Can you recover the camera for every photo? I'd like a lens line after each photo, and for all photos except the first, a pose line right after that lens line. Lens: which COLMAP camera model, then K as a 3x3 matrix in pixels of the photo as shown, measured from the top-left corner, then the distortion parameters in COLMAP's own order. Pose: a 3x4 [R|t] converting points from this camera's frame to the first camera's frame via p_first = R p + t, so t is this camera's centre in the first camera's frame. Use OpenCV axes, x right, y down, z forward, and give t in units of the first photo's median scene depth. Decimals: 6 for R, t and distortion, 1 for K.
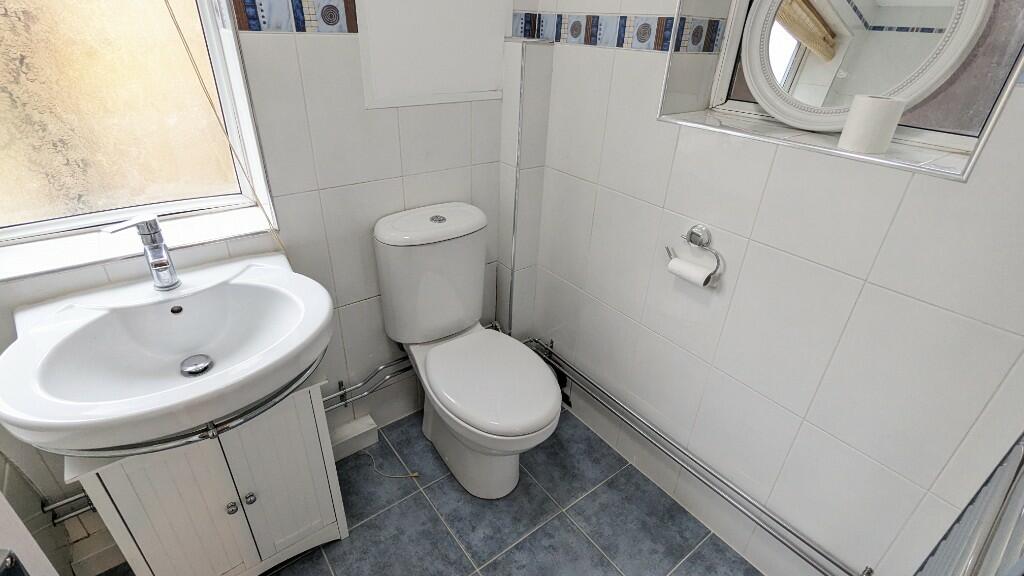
lens RADIAL K [[483.4, 0, 510.2], [0, 483.4, 287.2], [0, 0, 1]] dist [0.002223, -0.001641]
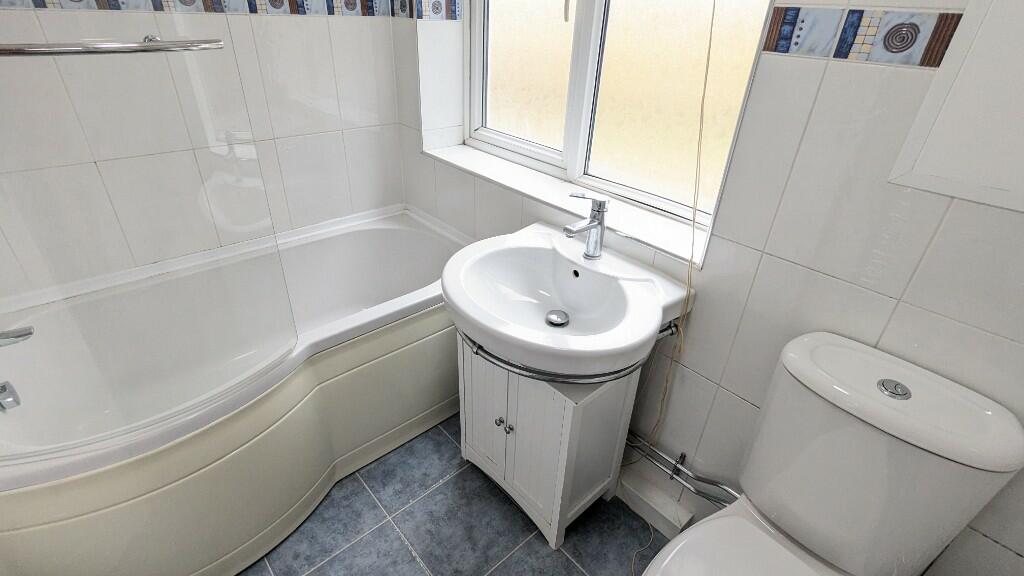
lens RADIAL K [[477.8, 0, 512.0], [0, 477.8, 288.0], [0, 0, 1]] dist [-0.012817, -0.000105]
pose [[0.077531, 0.471781, -0.878300, 0.338160], [-0.521887, 0.769819, 0.367441, -0.271804], [0.849484, 0.429886, 0.305901, 0.522769]]
